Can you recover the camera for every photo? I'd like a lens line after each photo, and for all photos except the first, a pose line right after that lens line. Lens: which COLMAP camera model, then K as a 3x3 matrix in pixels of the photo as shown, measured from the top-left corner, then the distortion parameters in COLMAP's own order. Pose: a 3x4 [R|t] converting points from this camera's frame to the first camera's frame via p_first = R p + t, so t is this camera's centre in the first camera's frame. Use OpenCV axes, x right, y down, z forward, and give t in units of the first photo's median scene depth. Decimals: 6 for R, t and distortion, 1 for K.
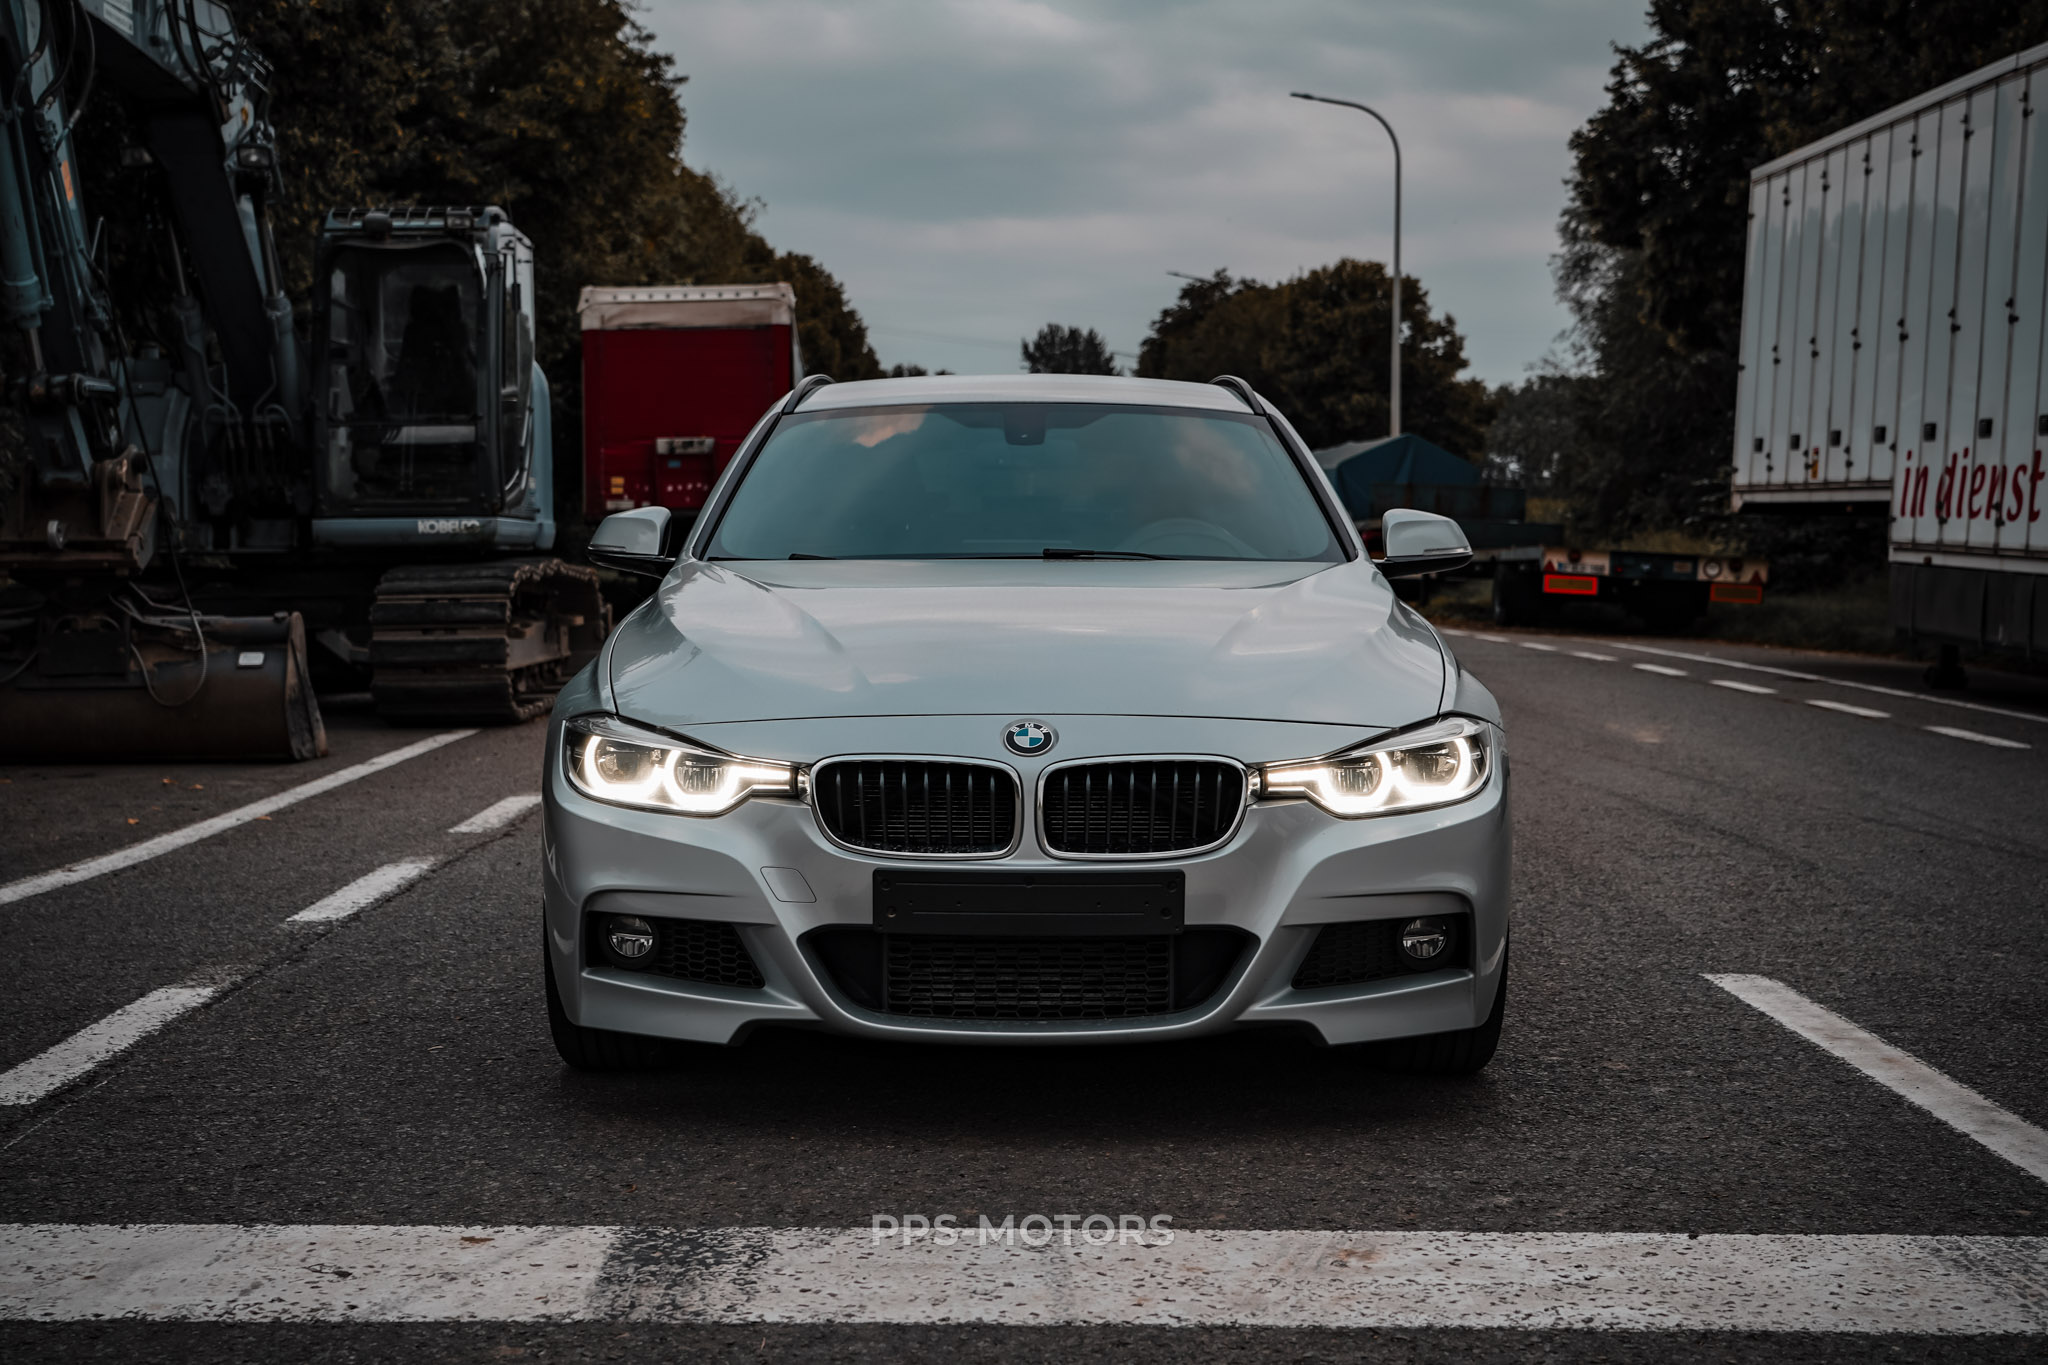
lens RADIAL K [[2765.2, 0, 1027.3], [0, 2765.2, 745.7], [0, 0, 1]] dist [0.024864, 0.033616]
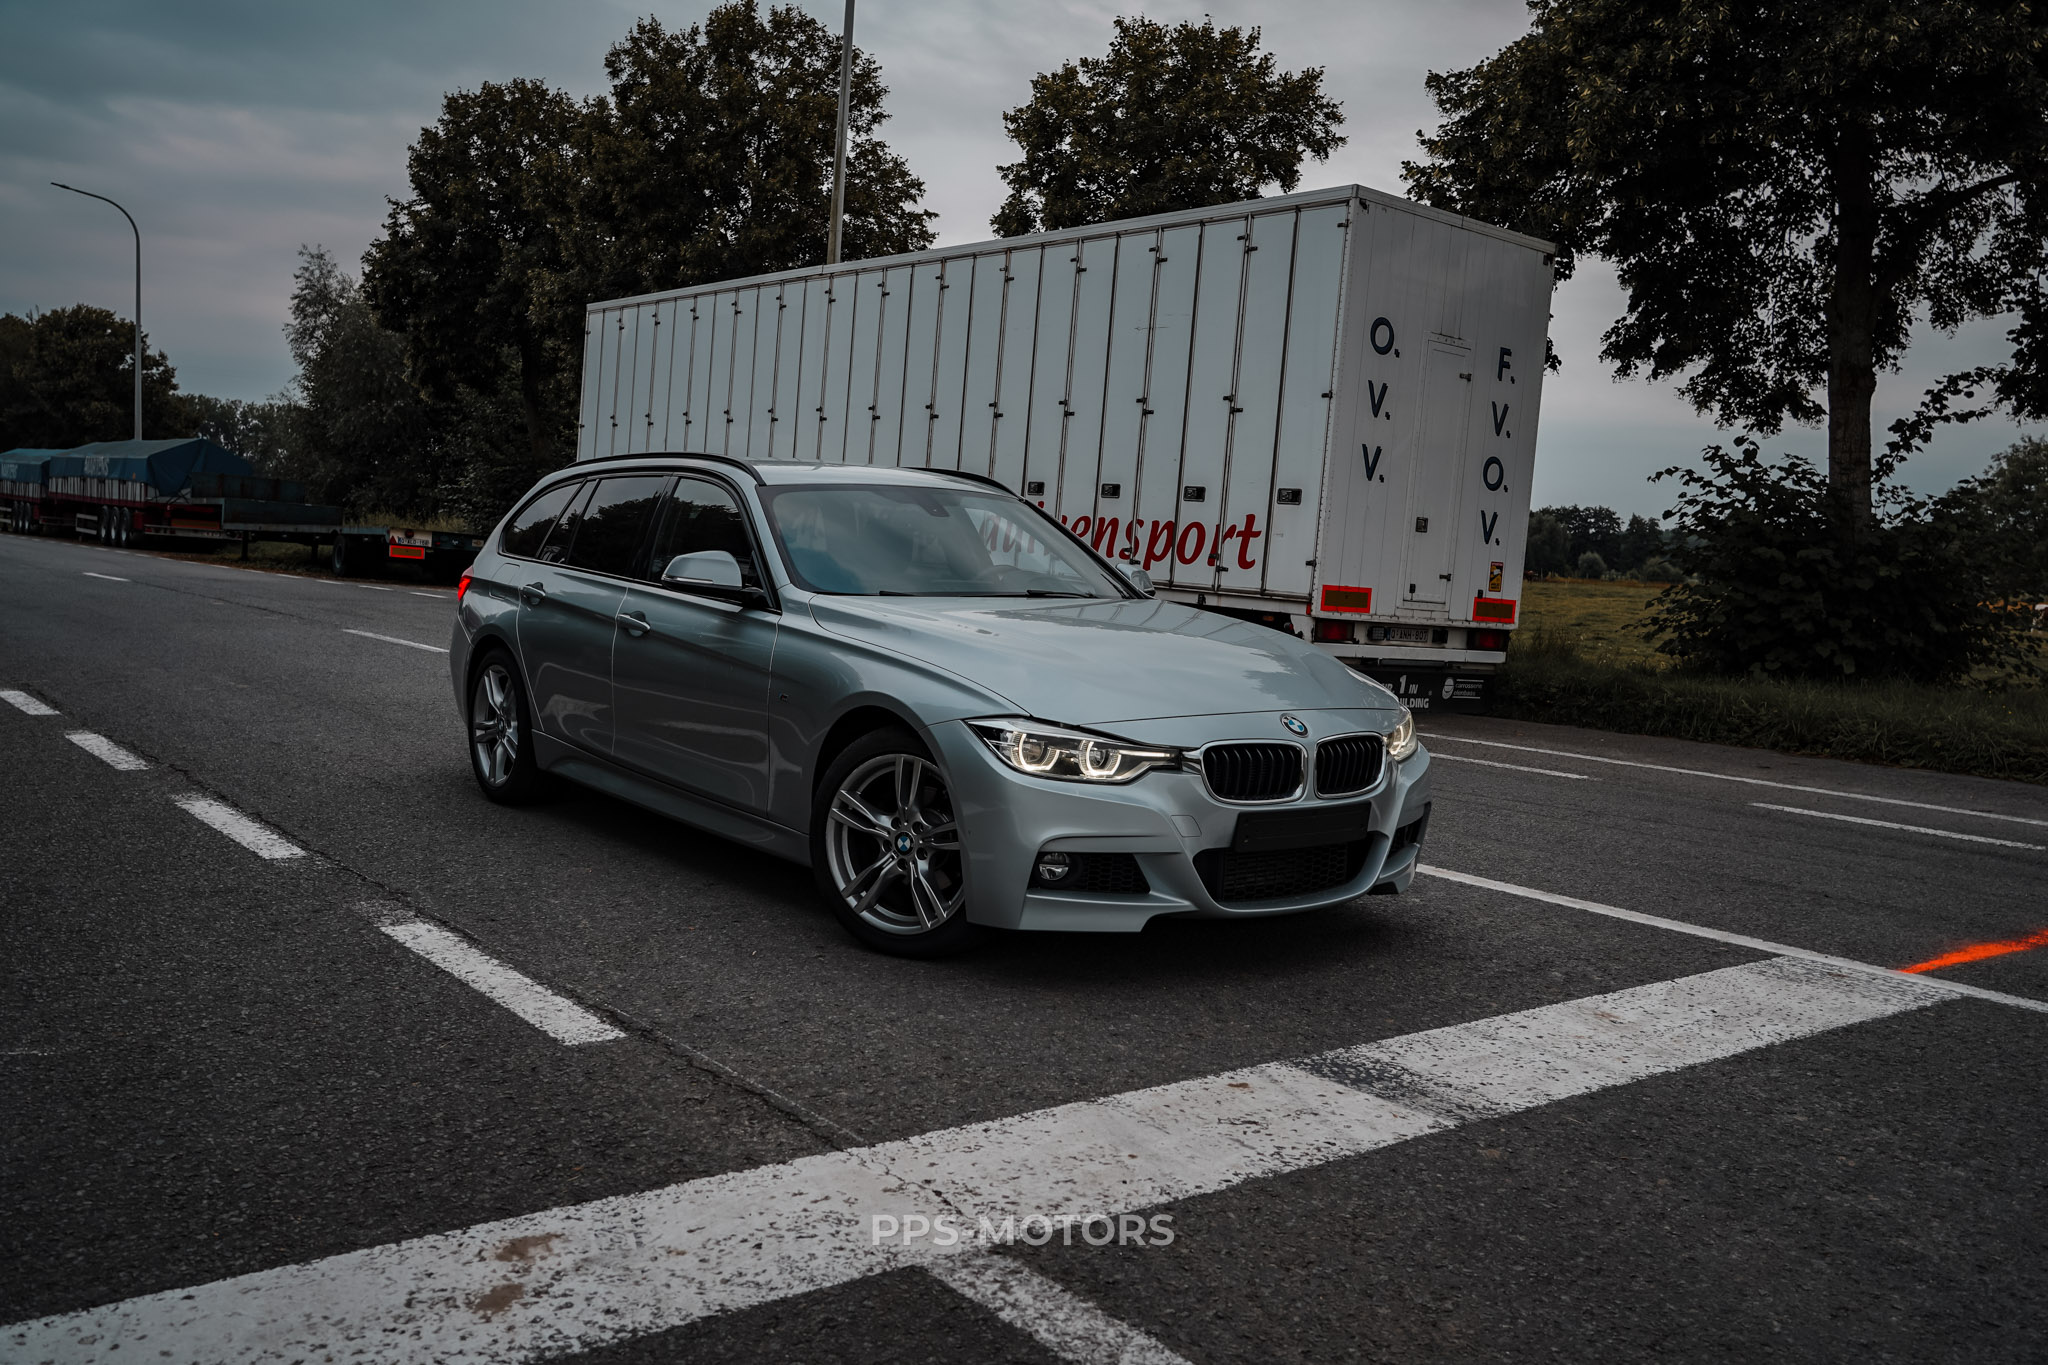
lens RADIAL K [[1690.2, 0, 1024.0], [0, 1690.2, 682.5], [0, 0, 1]] dist [0.025897, -0.000007]
pose [[0.797883, -0.018040, 0.602542, -0.228350], [0.004334, 0.999698, 0.024192, -0.016671], [-0.602797, -0.016691, 0.797720, 0.094339]]
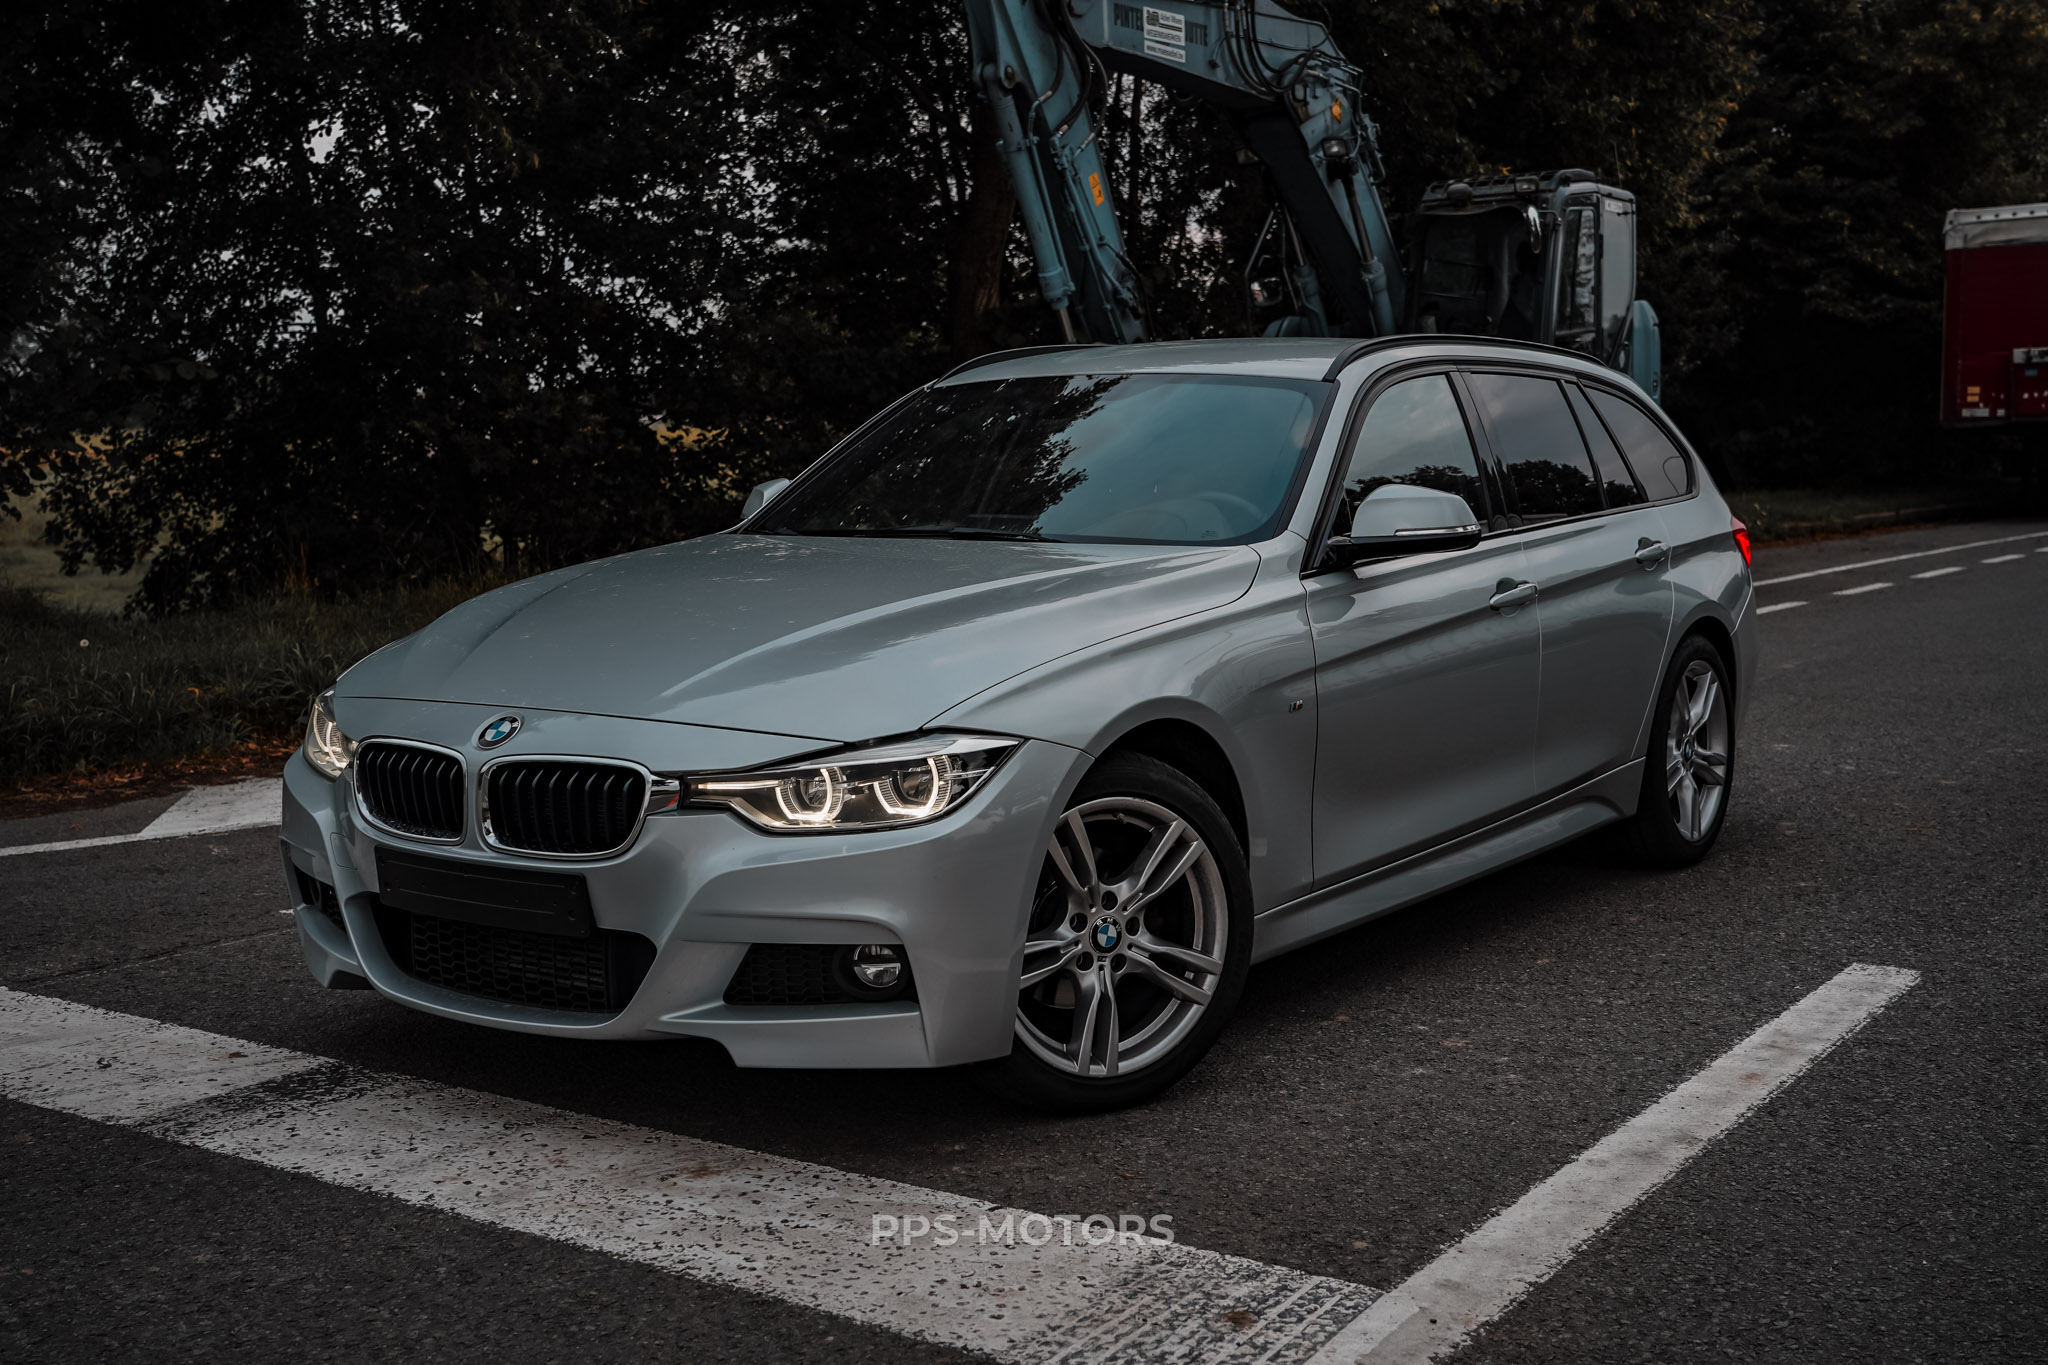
lens RADIAL K [[2313.8, 0, 1024.0], [0, 2313.8, 682.5], [0, 0, 1]] dist [0.059135, -0.065266]
pose [[0.796616, 0.058870, -0.601612, 0.225704], [-0.037684, 0.998147, 0.047773, -0.024792], [0.603310, -0.015385, 0.797358, 0.117144]]
